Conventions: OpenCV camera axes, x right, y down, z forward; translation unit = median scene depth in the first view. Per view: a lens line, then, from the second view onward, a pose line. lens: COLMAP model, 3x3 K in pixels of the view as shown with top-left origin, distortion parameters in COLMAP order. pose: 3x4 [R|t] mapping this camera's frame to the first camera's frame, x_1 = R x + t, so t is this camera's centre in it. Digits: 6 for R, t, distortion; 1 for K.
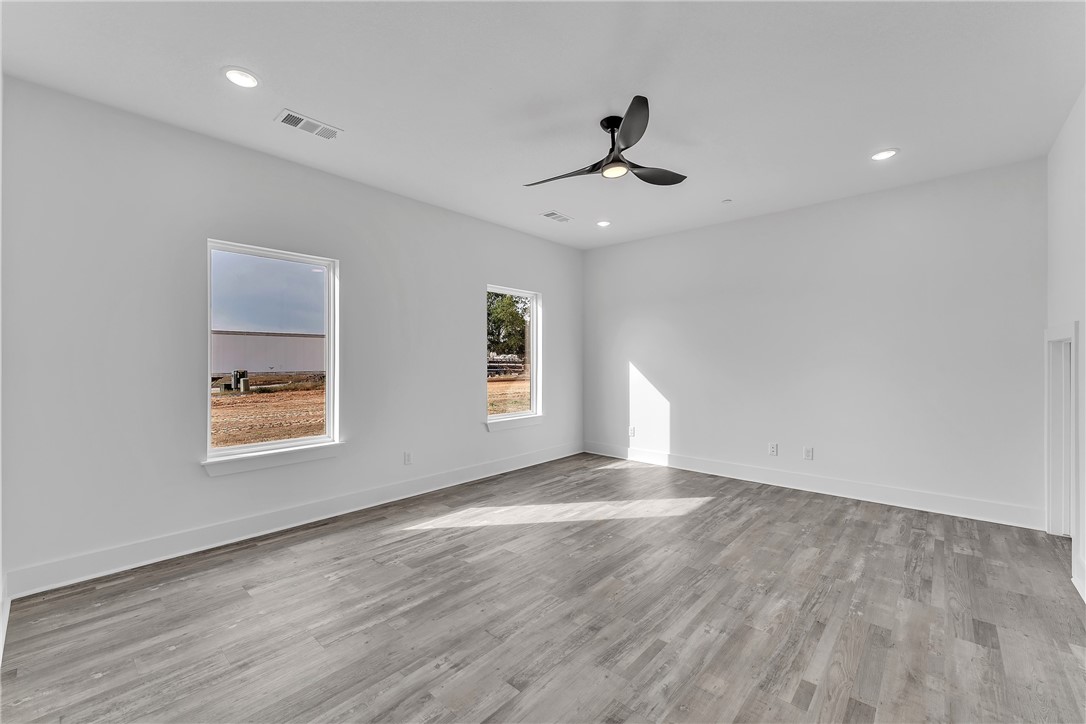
lens RADIAL K [[444.8, 0, 542.3], [0, 444.8, 362.5], [0, 0, 1]] dist [0.001935, 0.000564]
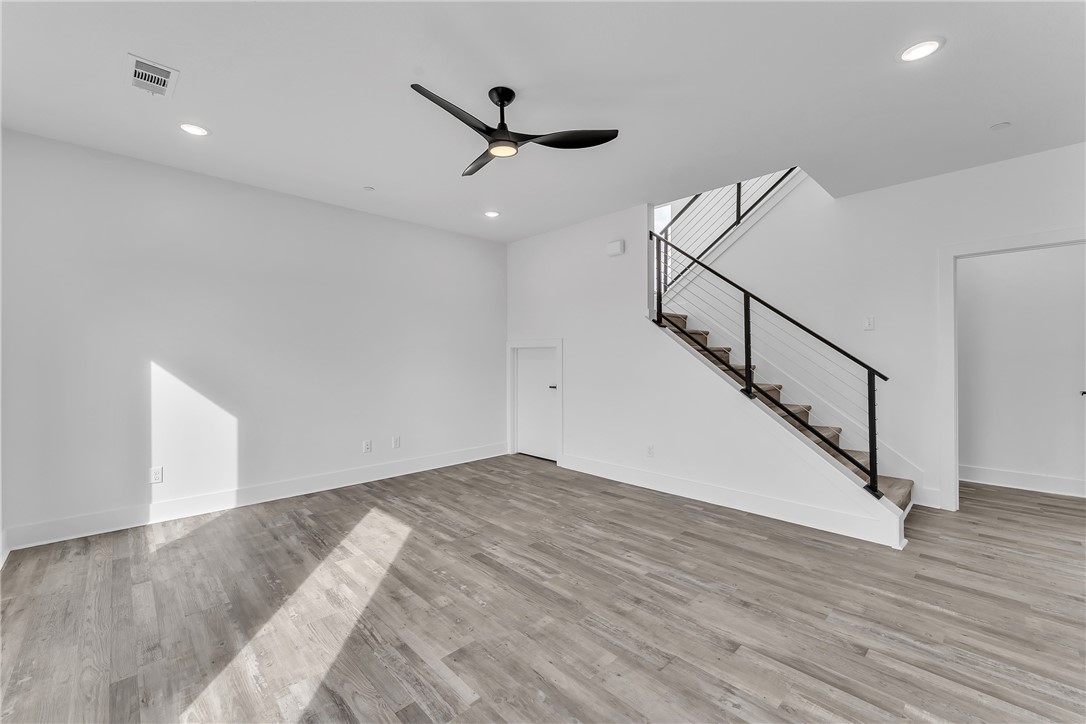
lens RADIAL K [[444.8, 0, 540.1], [0, 444.8, 357.5], [0, 0, 1]] dist [0.001935, 0.000564]
pose [[0.071209, 0.002458, 0.997458, -0.744418], [0.007362, 0.999968, -0.002990, -0.002292], [-0.997434, 0.007556, 0.071189, 0.862102]]
